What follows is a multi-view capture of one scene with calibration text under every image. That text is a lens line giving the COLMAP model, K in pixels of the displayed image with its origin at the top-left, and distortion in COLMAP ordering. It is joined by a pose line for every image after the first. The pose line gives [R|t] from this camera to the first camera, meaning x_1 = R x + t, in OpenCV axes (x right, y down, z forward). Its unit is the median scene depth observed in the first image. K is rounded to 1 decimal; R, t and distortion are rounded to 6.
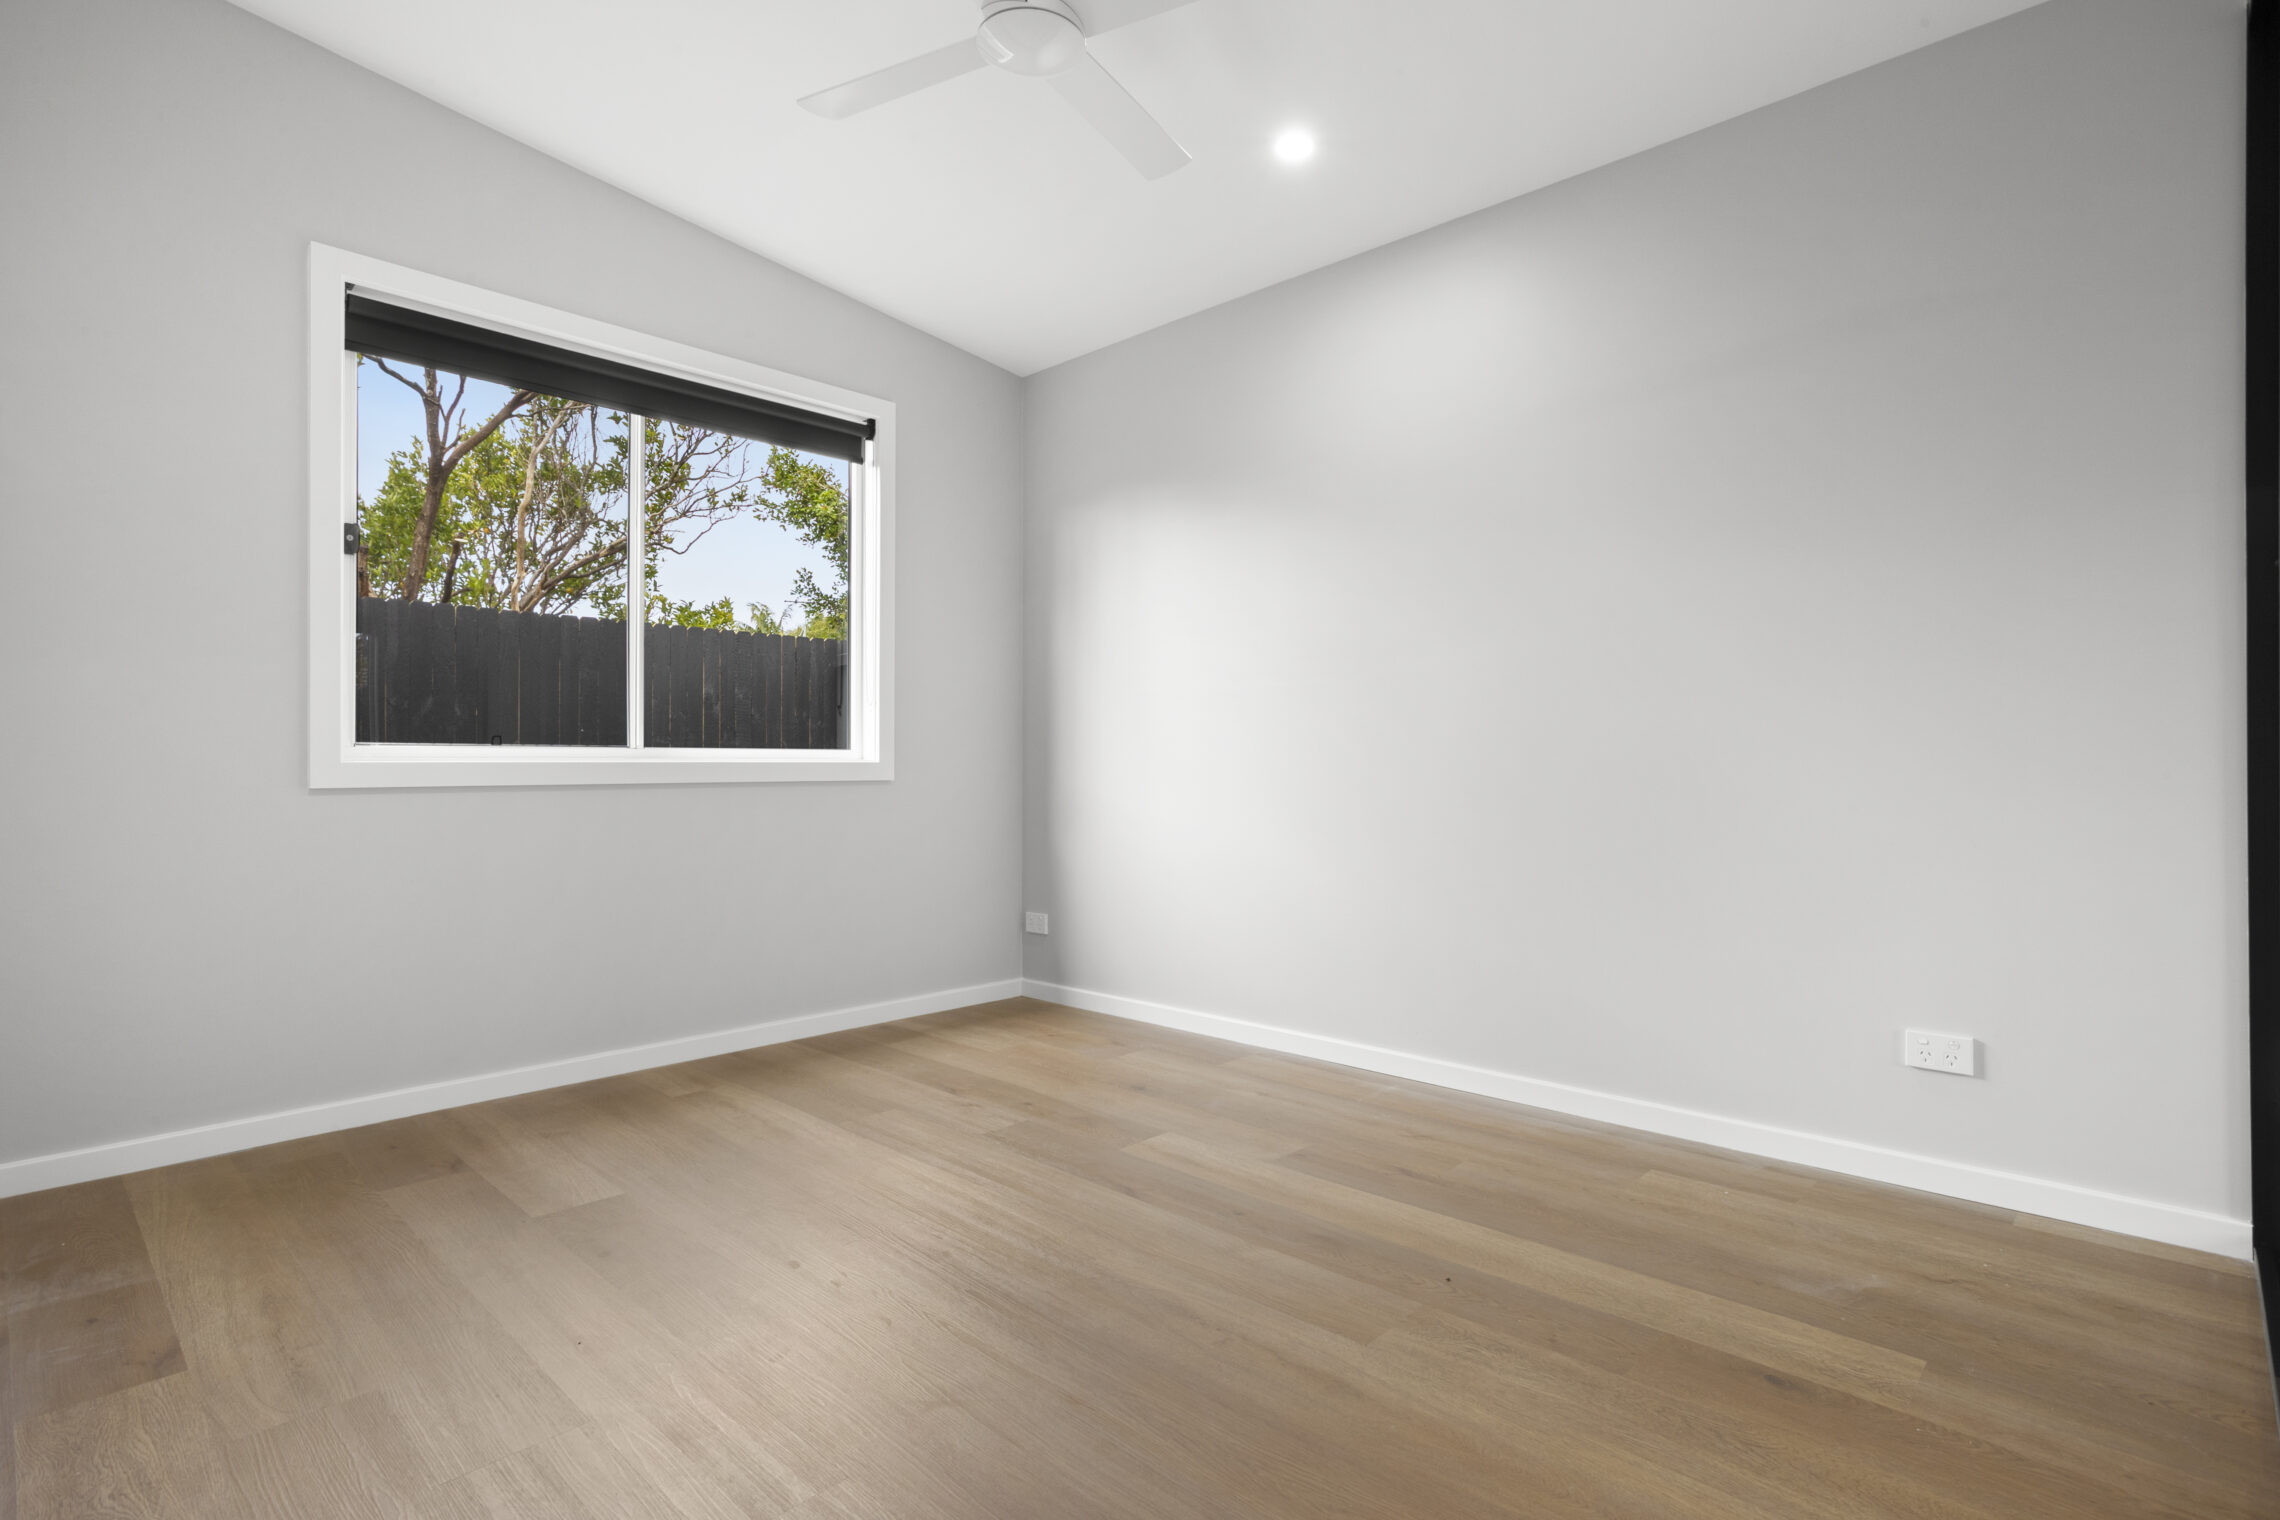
lens RADIAL K [[1106.5, 0, 1153.5], [0, 1106.5, 763.9], [0, 0, 1]] dist [-0.016564, 0.001608]
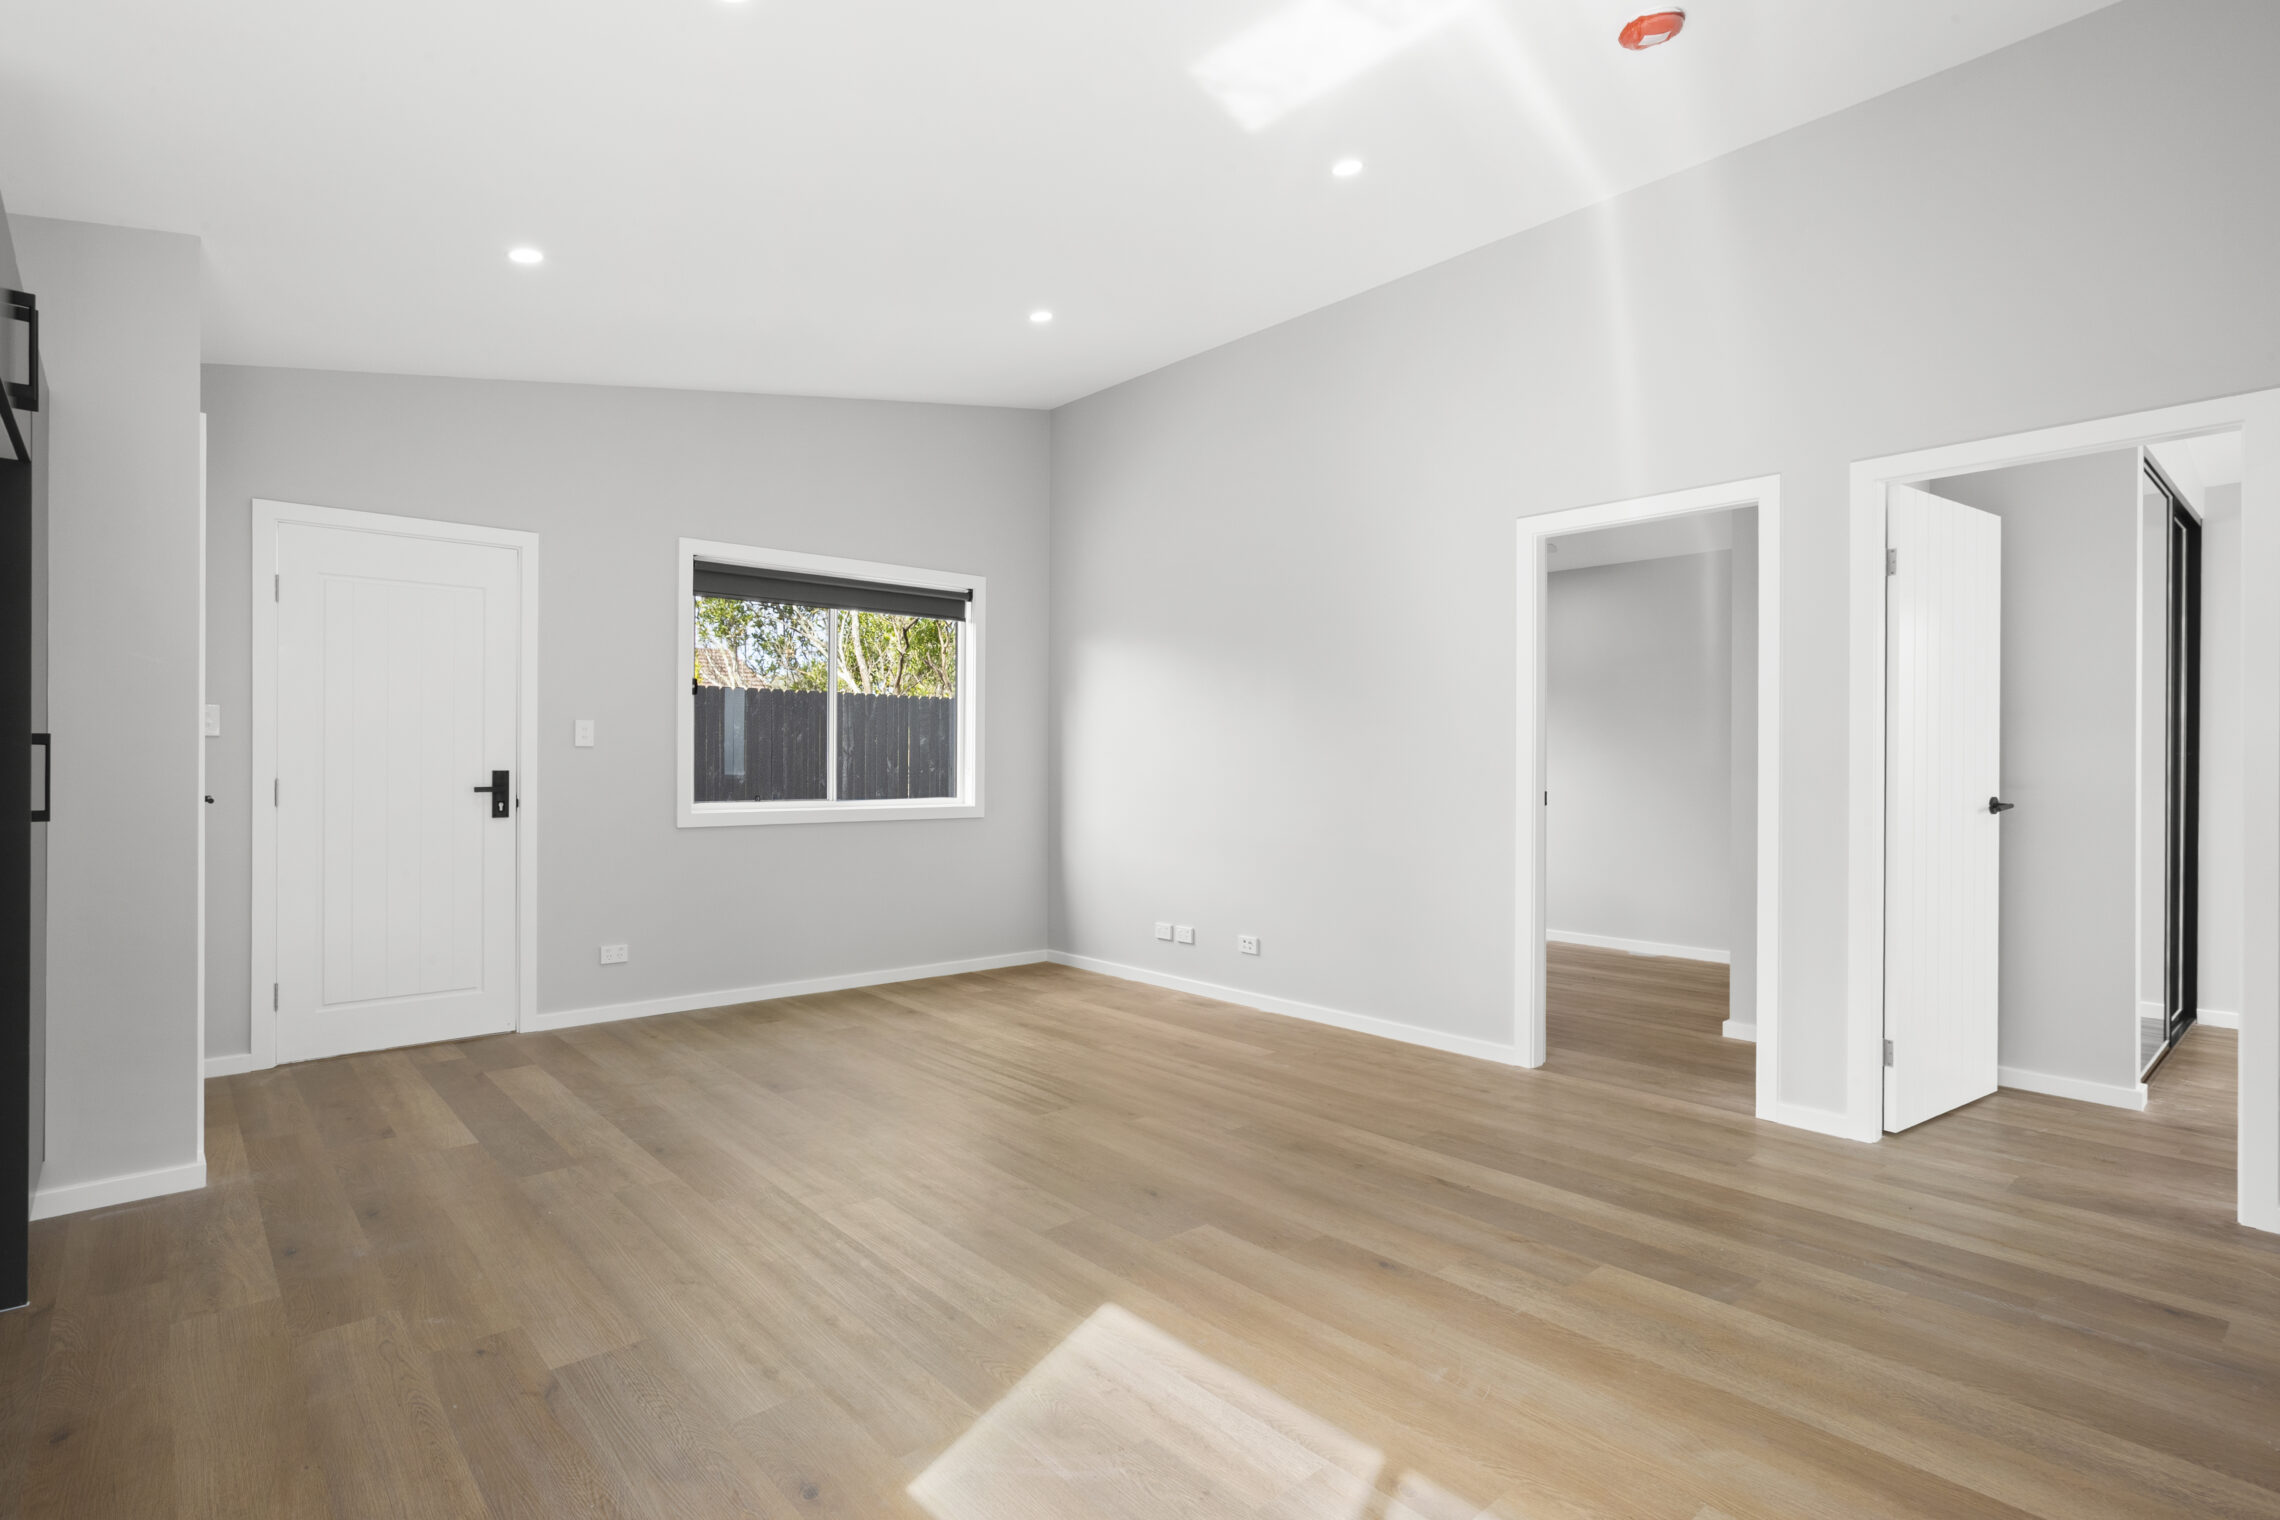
lens RADIAL K [[1106.5, 0, 1133.6], [0, 1106.5, 765.0], [0, 0, 1]] dist [-0.016564, 0.001608]
pose [[0.995778, 0.001268, -0.091784, 0.127933], [-0.001914, 0.999974, -0.006952, -0.052017], [0.091772, 0.007098, 0.995755, -0.574828]]
